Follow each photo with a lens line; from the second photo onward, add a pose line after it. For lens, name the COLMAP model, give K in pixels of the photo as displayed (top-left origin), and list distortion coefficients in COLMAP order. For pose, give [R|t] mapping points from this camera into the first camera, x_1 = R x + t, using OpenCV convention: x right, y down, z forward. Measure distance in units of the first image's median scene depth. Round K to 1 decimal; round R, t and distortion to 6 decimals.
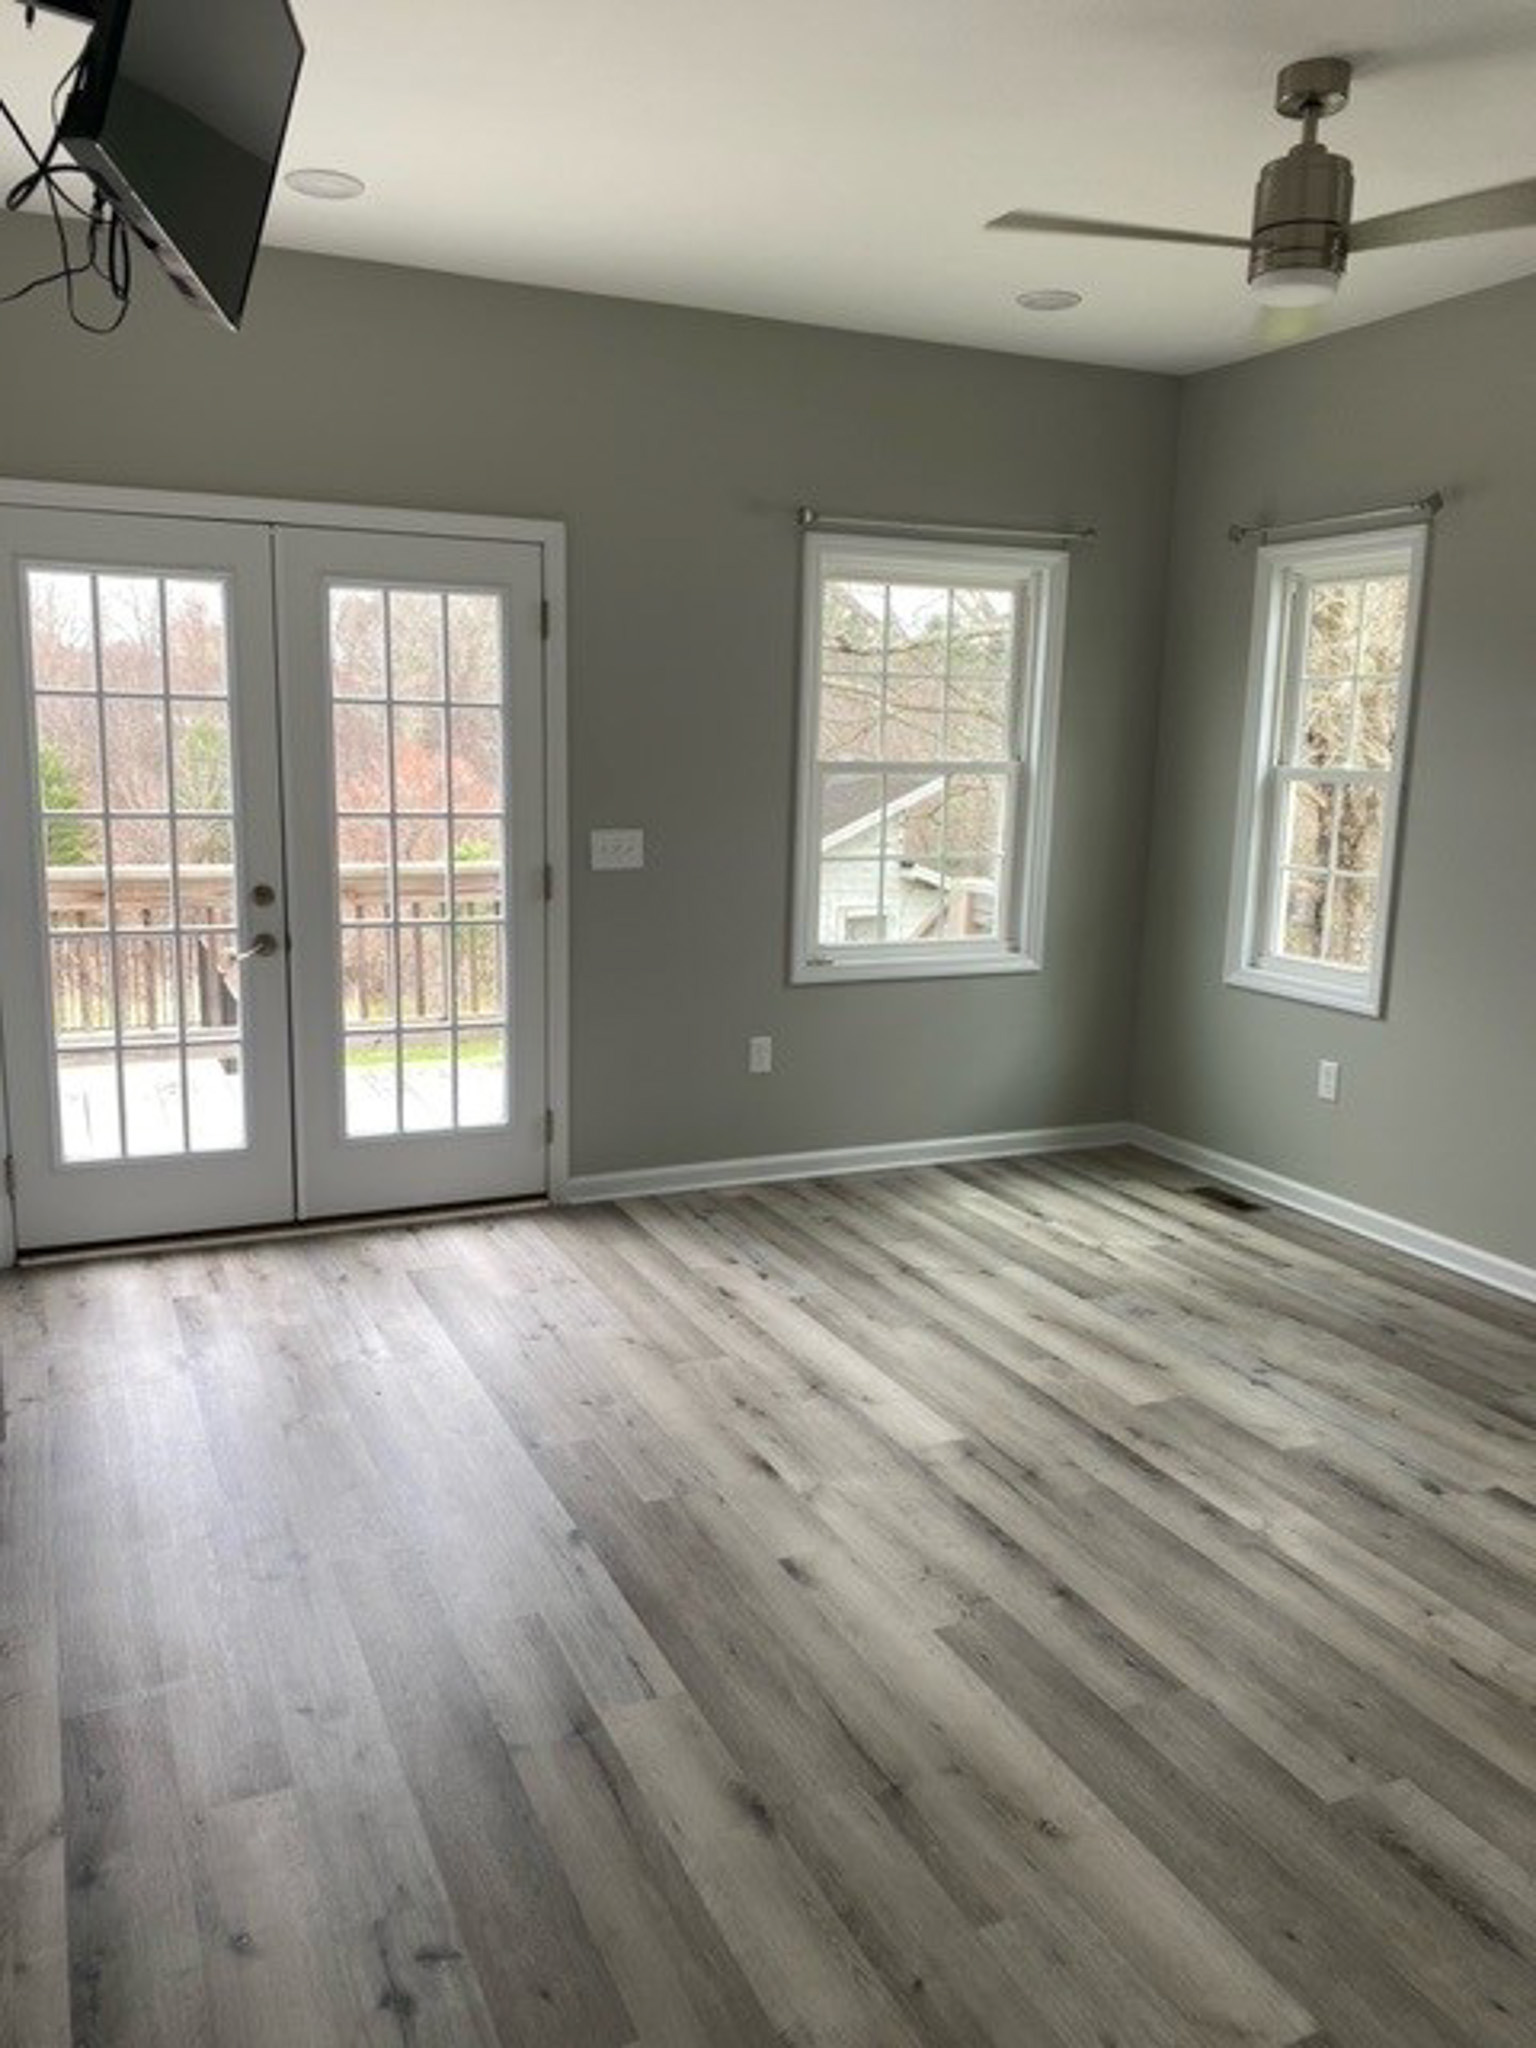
lens RADIAL K [[1571.3, 0, 772.9], [0, 1571.3, 1025.6], [0, 0, 1]] dist [0.035162, -0.034840]
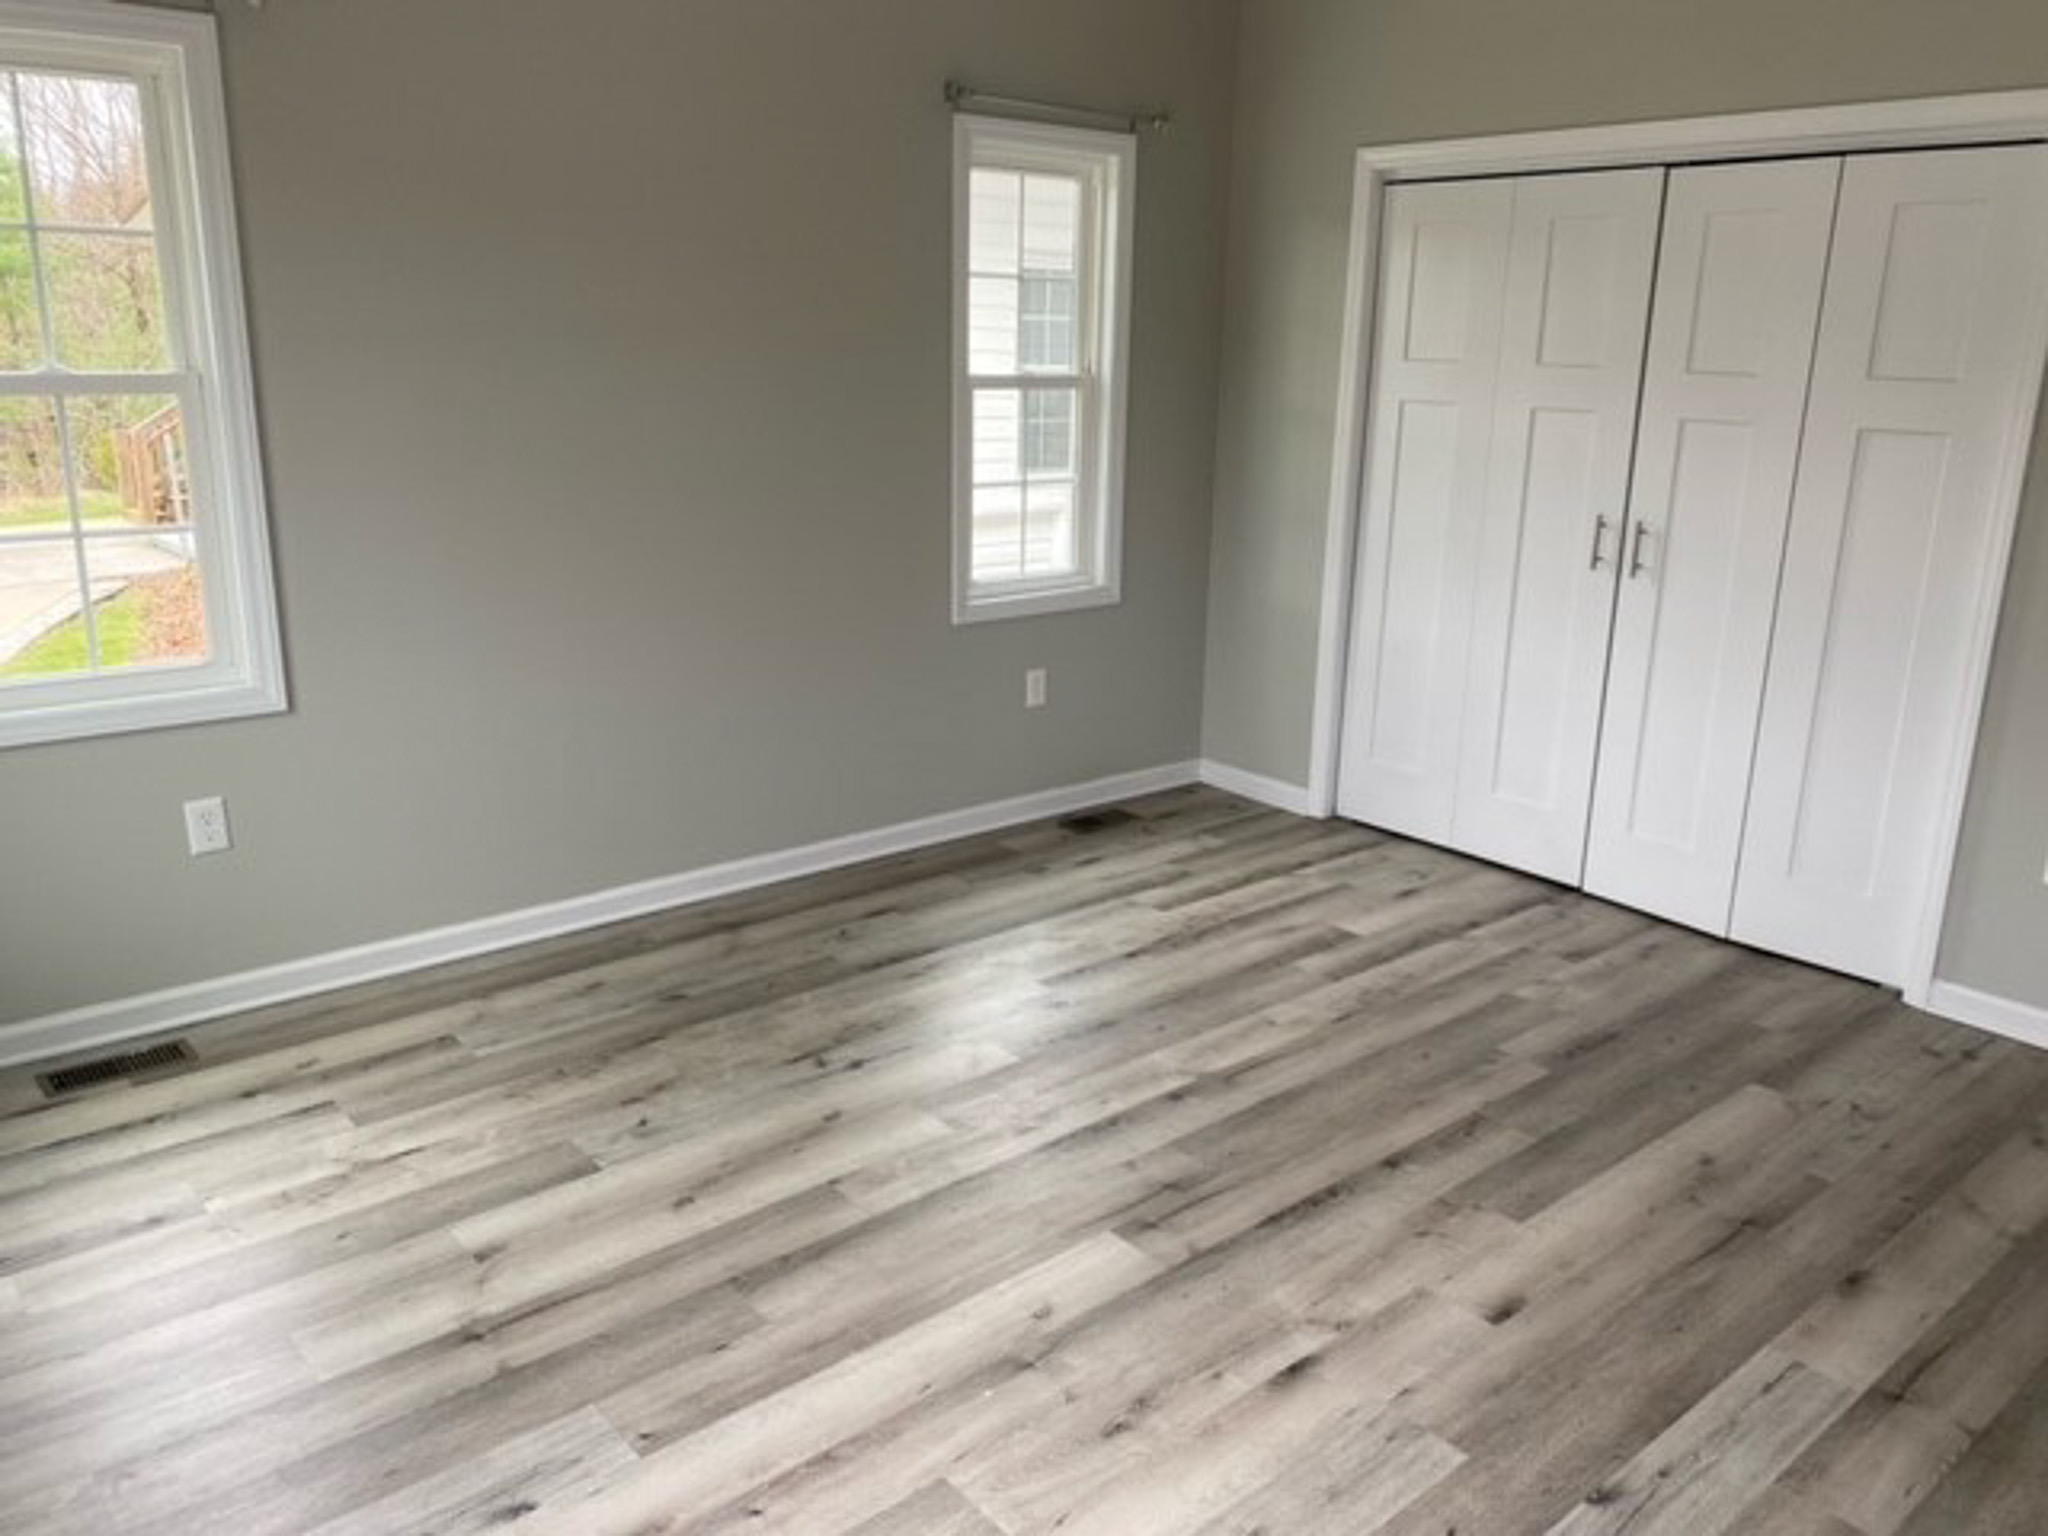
lens RADIAL K [[1571.3, 0, 1016.0], [0, 1571.3, 711.8], [0, 0, 1]] dist [0.035162, -0.034840]
pose [[-0.270686, -0.255966, 0.928014, -0.489034], [0.147659, 0.941556, 0.302770, -0.219571], [-0.951276, 0.218985, -0.217071, 1.015551]]
